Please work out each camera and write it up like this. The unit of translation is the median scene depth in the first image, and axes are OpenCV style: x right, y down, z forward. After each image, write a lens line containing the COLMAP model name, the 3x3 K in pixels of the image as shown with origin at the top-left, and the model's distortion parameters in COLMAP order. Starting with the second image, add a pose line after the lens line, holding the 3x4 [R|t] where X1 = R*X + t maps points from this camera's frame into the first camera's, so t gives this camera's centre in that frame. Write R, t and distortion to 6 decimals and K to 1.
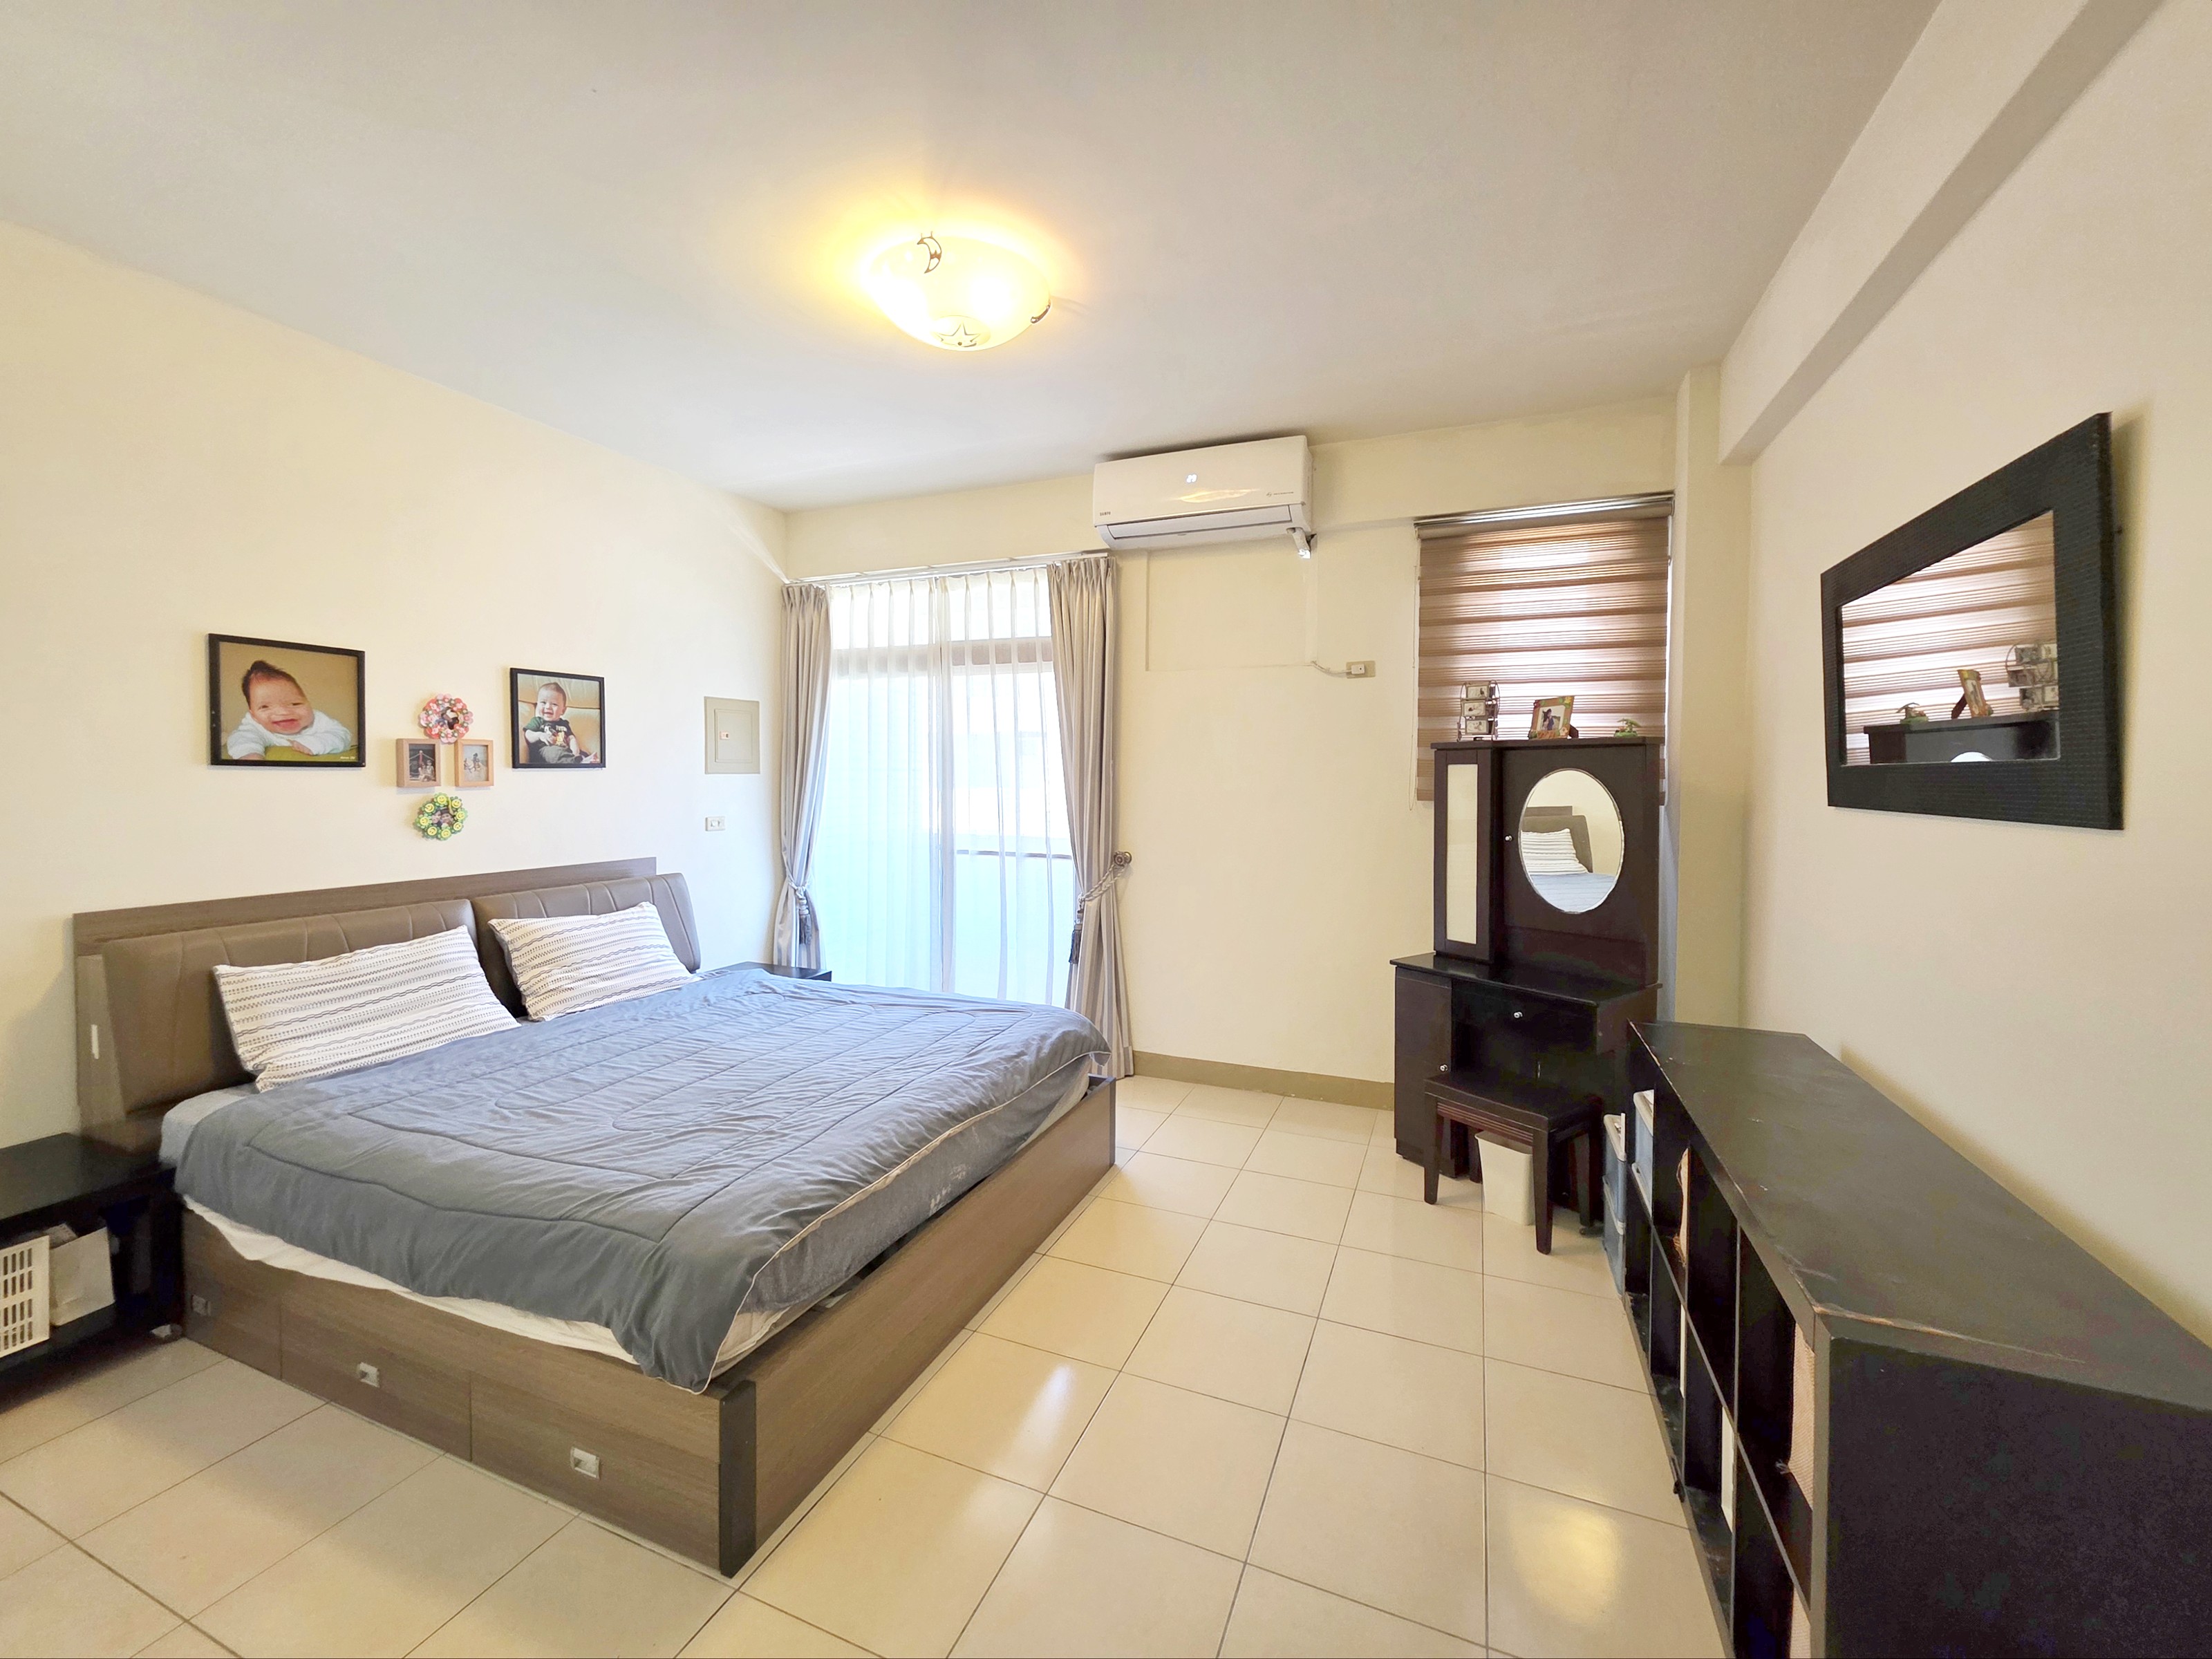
lens RADIAL K [[889.1, 0, 1060.4], [0, 889.1, 783.0], [0, 0, 1]] dist [0.000407, -0.000025]
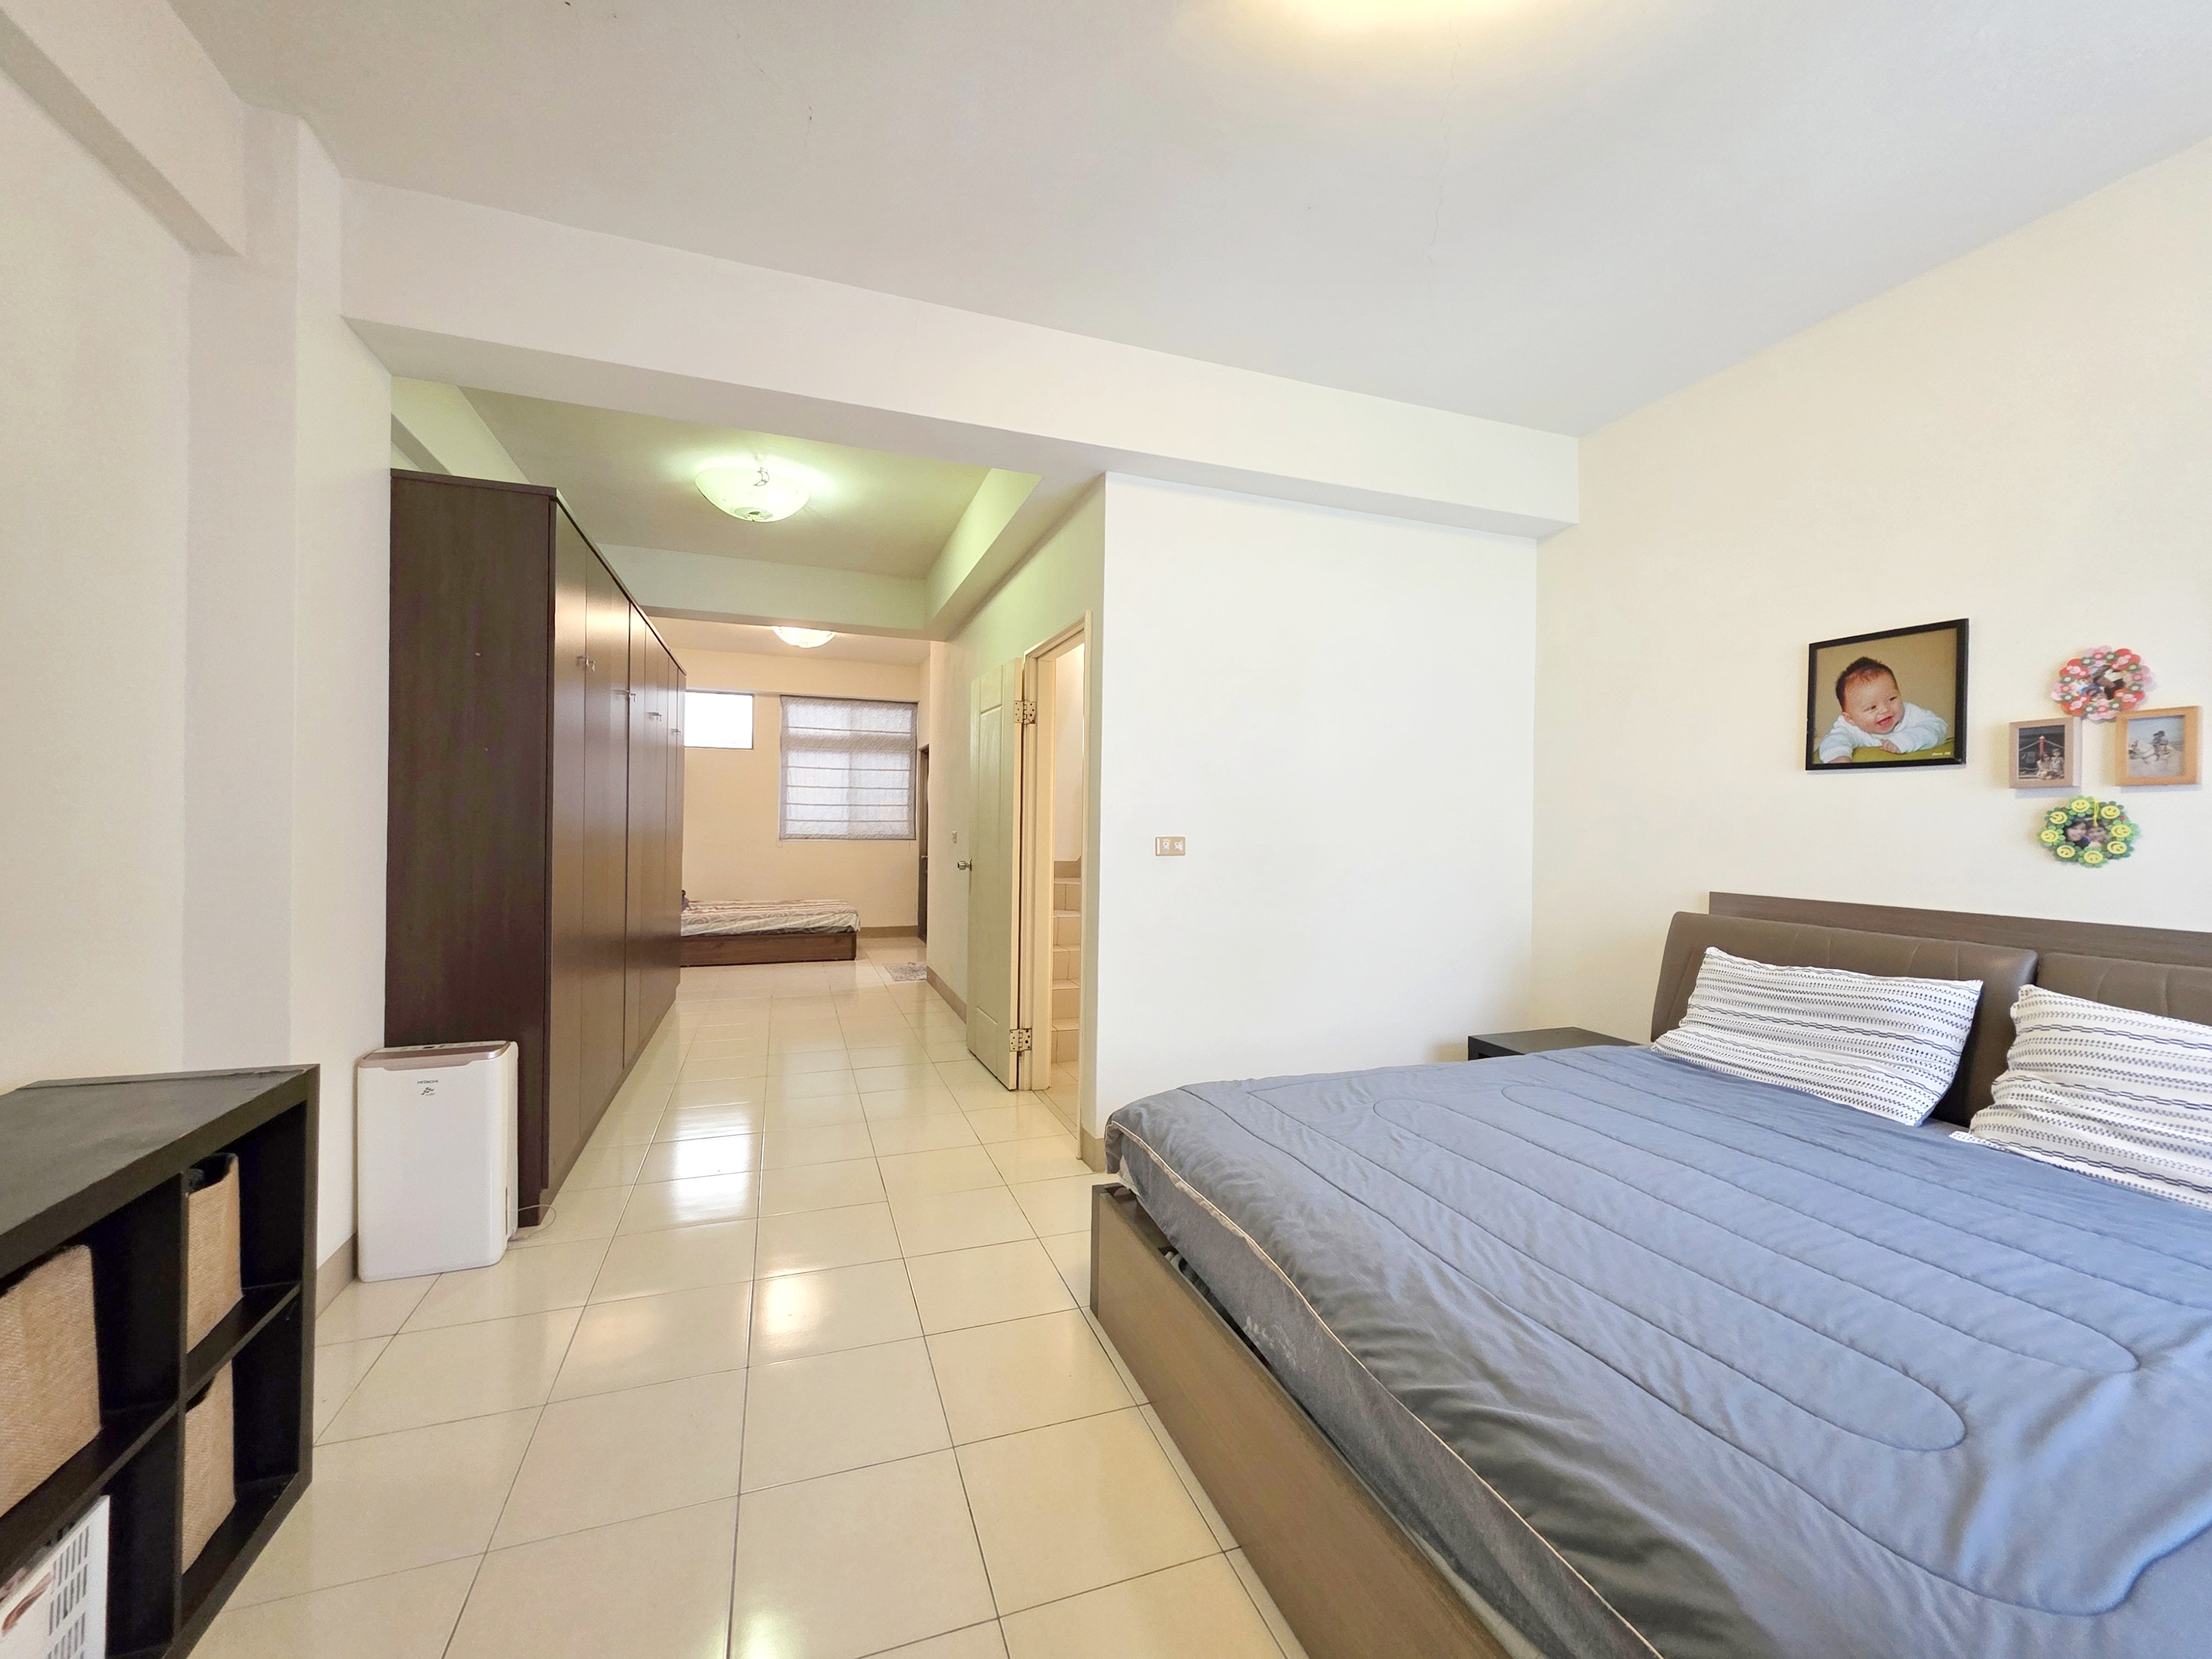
lens RADIAL K [[889.1, 0, 1104.1], [0, 889.1, 827.9], [0, 0, 1]] dist [0.000407, -0.000025]
pose [[-0.705878, -0.011018, -0.708248, 0.328324], [-0.027470, 0.999553, 0.011828, 0.051670], [0.707801, 0.027805, -0.705864, 1.033410]]
